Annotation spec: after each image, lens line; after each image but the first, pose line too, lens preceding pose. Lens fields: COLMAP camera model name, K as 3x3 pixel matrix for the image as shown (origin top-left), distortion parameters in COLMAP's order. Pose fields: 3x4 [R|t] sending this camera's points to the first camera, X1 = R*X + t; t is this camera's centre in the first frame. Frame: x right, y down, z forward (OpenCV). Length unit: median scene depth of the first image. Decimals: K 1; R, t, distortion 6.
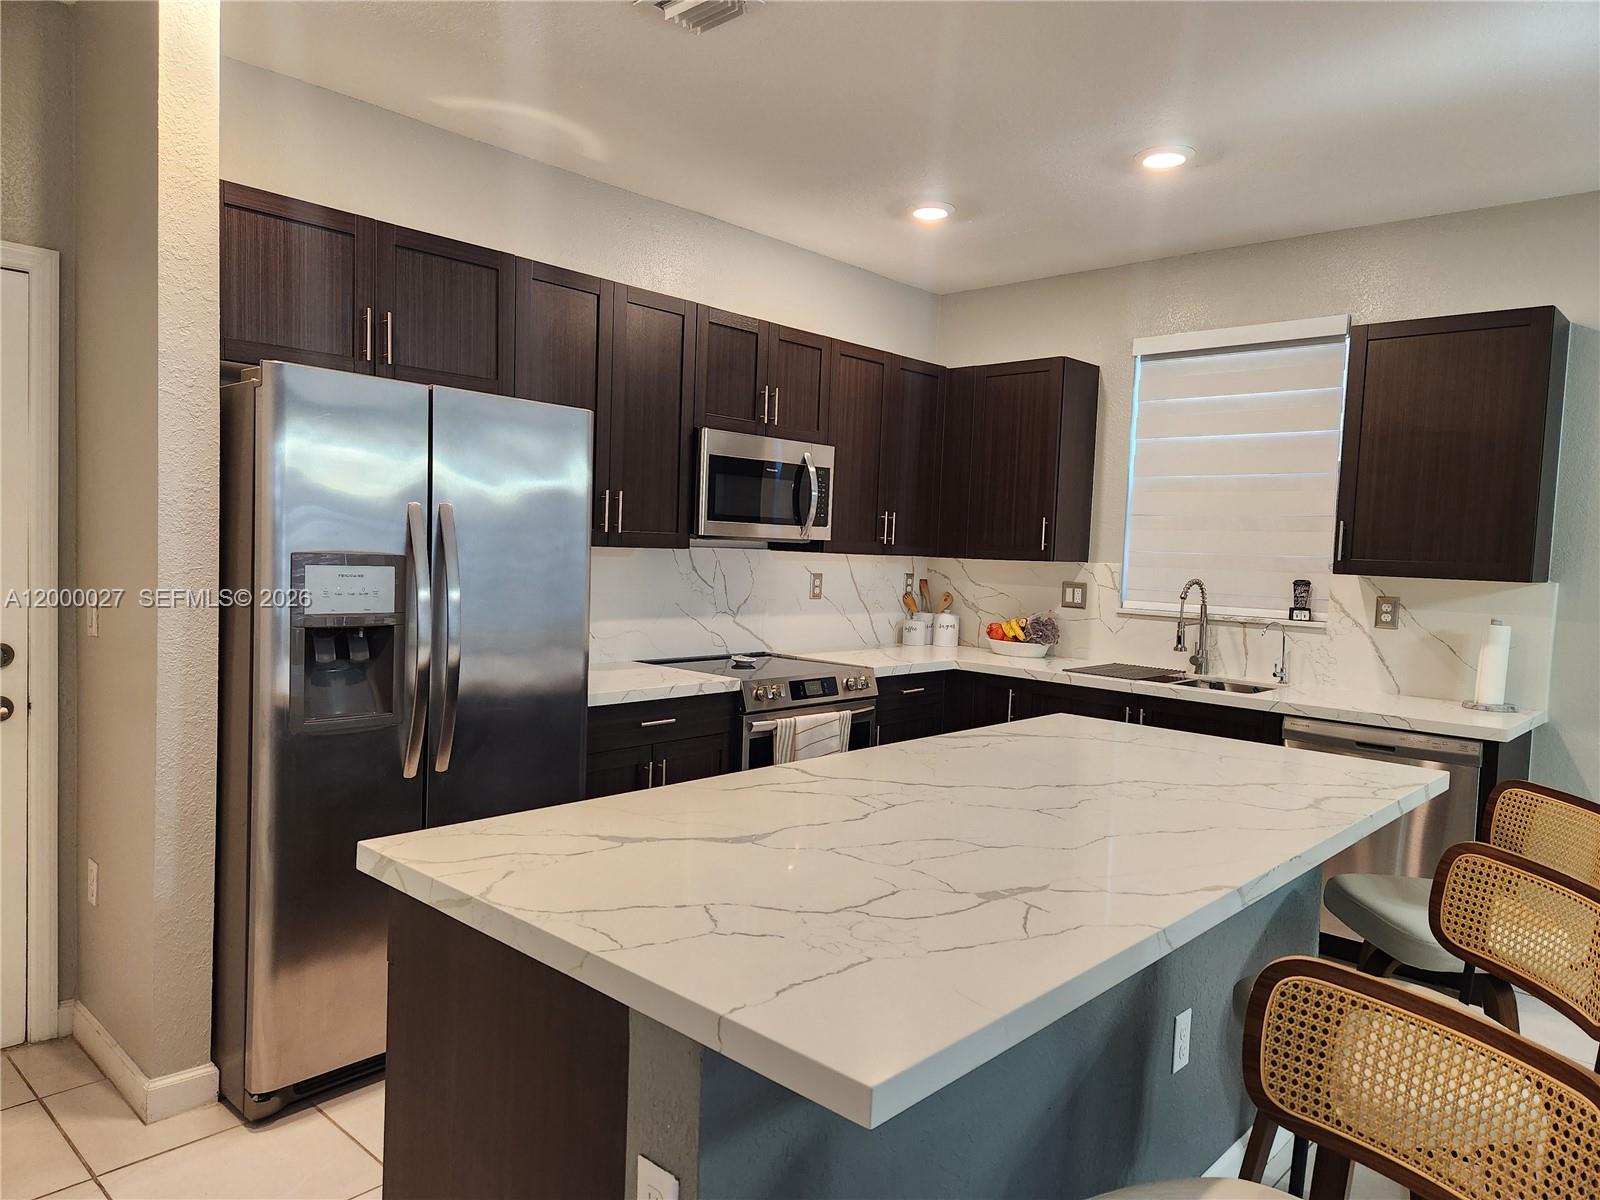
lens RADIAL K [[1071.3, 0, 800.0], [0, 1071.3, 609.6], [0, 0, 1]] dist [0.076064, -0.056957]
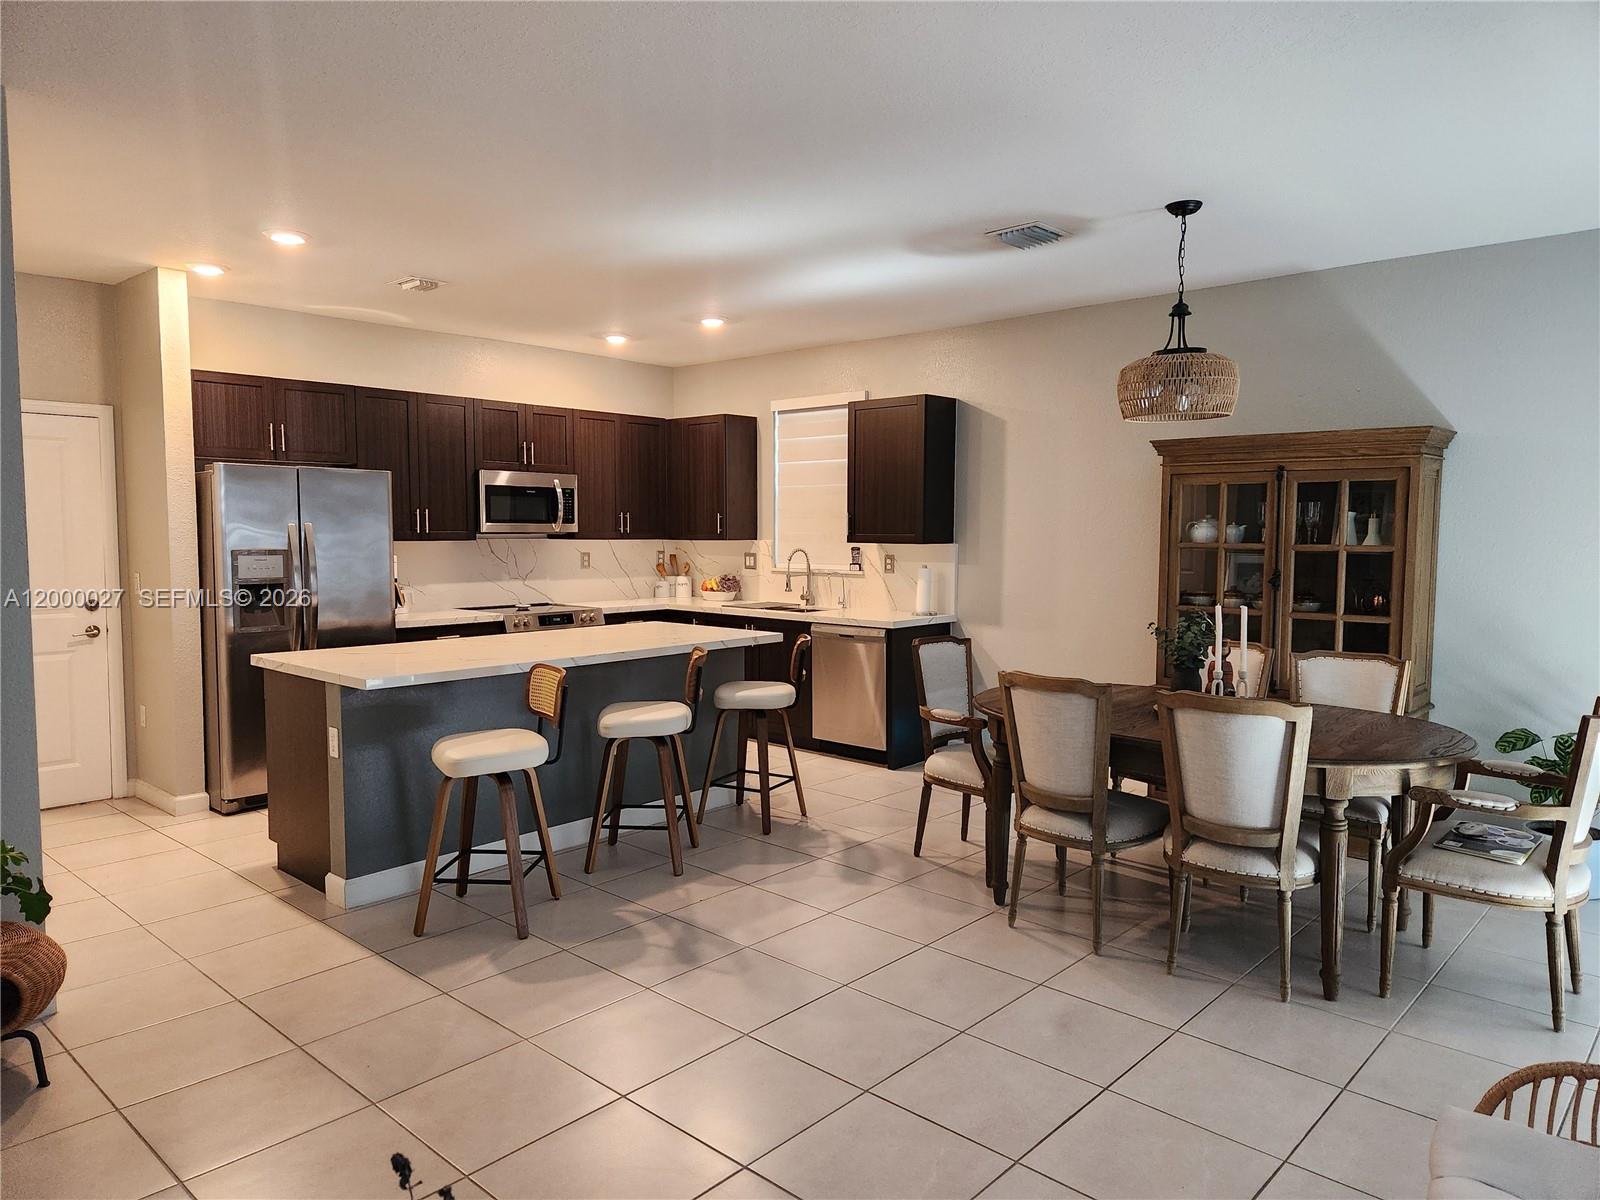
lens RADIAL K [[1071.3, 0, 809.0], [0, 1071.3, 606.4], [0, 0, 1]] dist [0.076064, -0.056957]
pose [[0.999336, -0.035059, 0.009934, 0.370300], [0.034915, 0.999287, 0.014334, 0.038768], [-0.010430, -0.013978, 0.999848, -0.666776]]
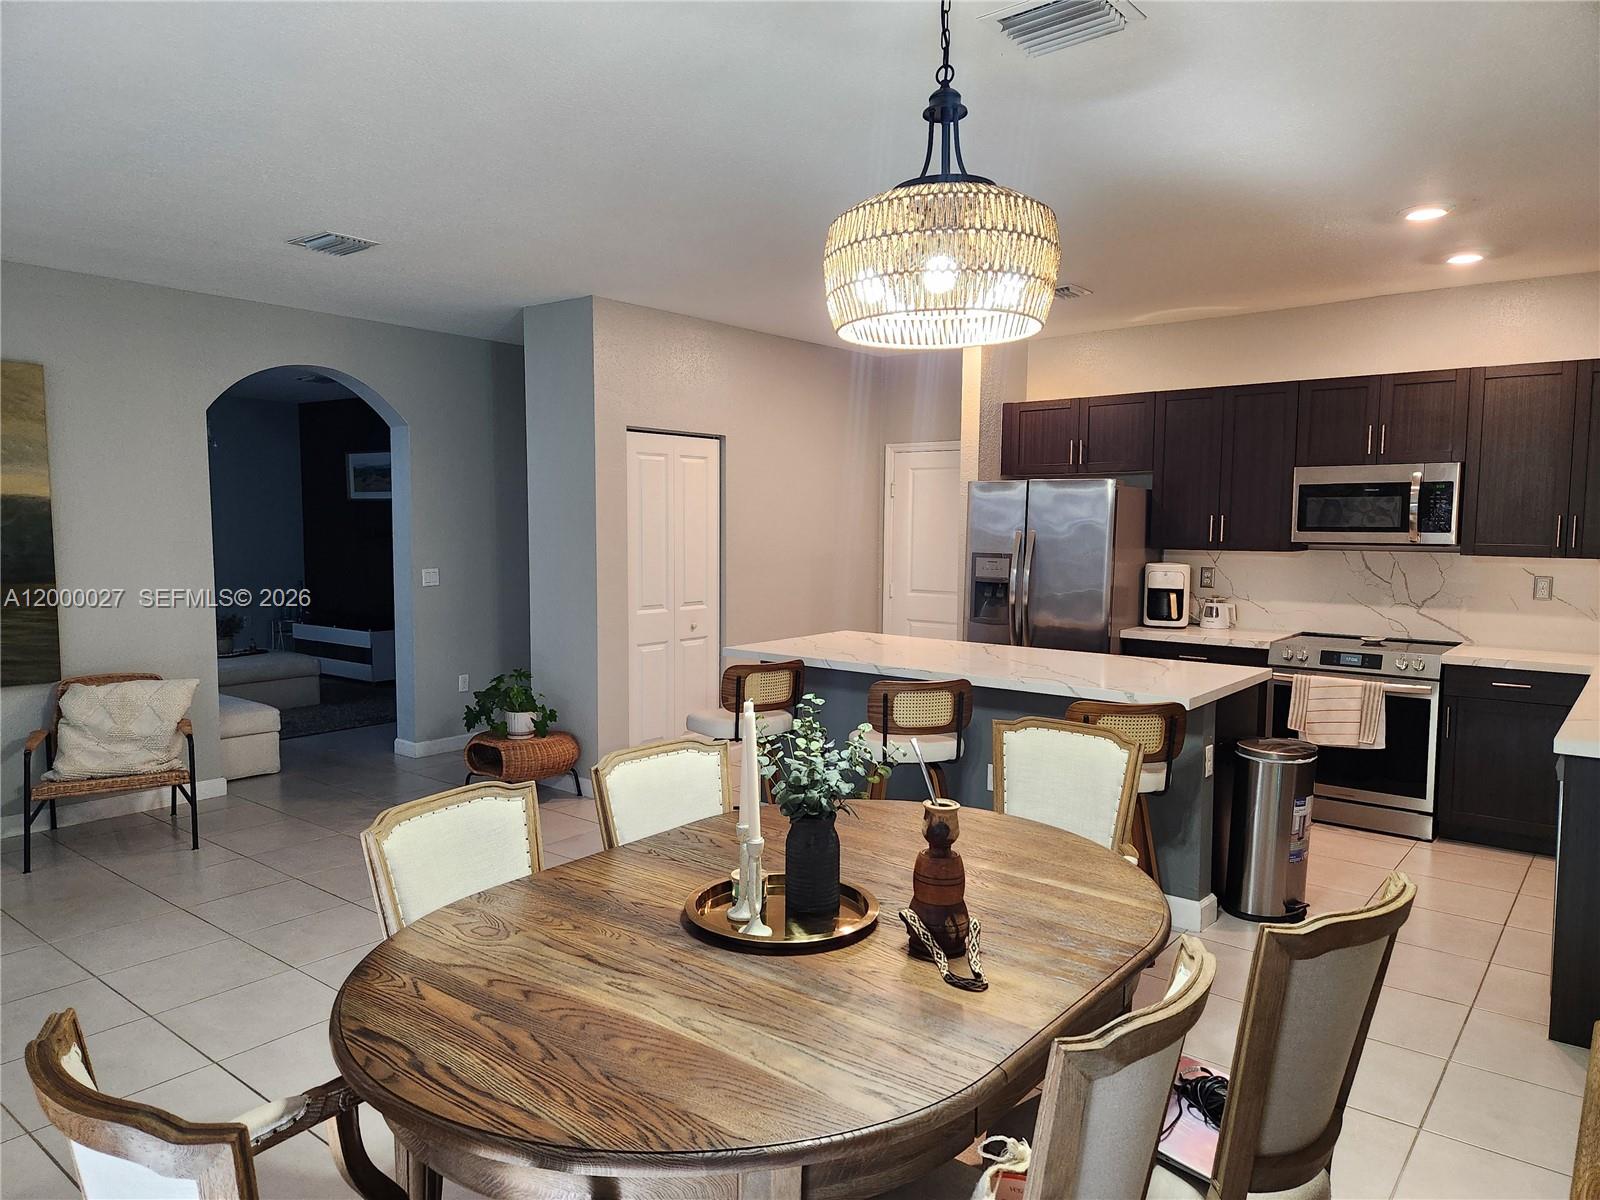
lens RADIAL K [[1071.3, 0, 803.4], [0, 1071.3, 600.6], [0, 0, 1]] dist [0.076064, -0.056957]
pose [[0.053489, 0.036572, -0.997898, 1.185709], [-0.065524, 0.997304, 0.033038, 0.002674], [0.996416, 0.063619, 0.055741, 0.250875]]
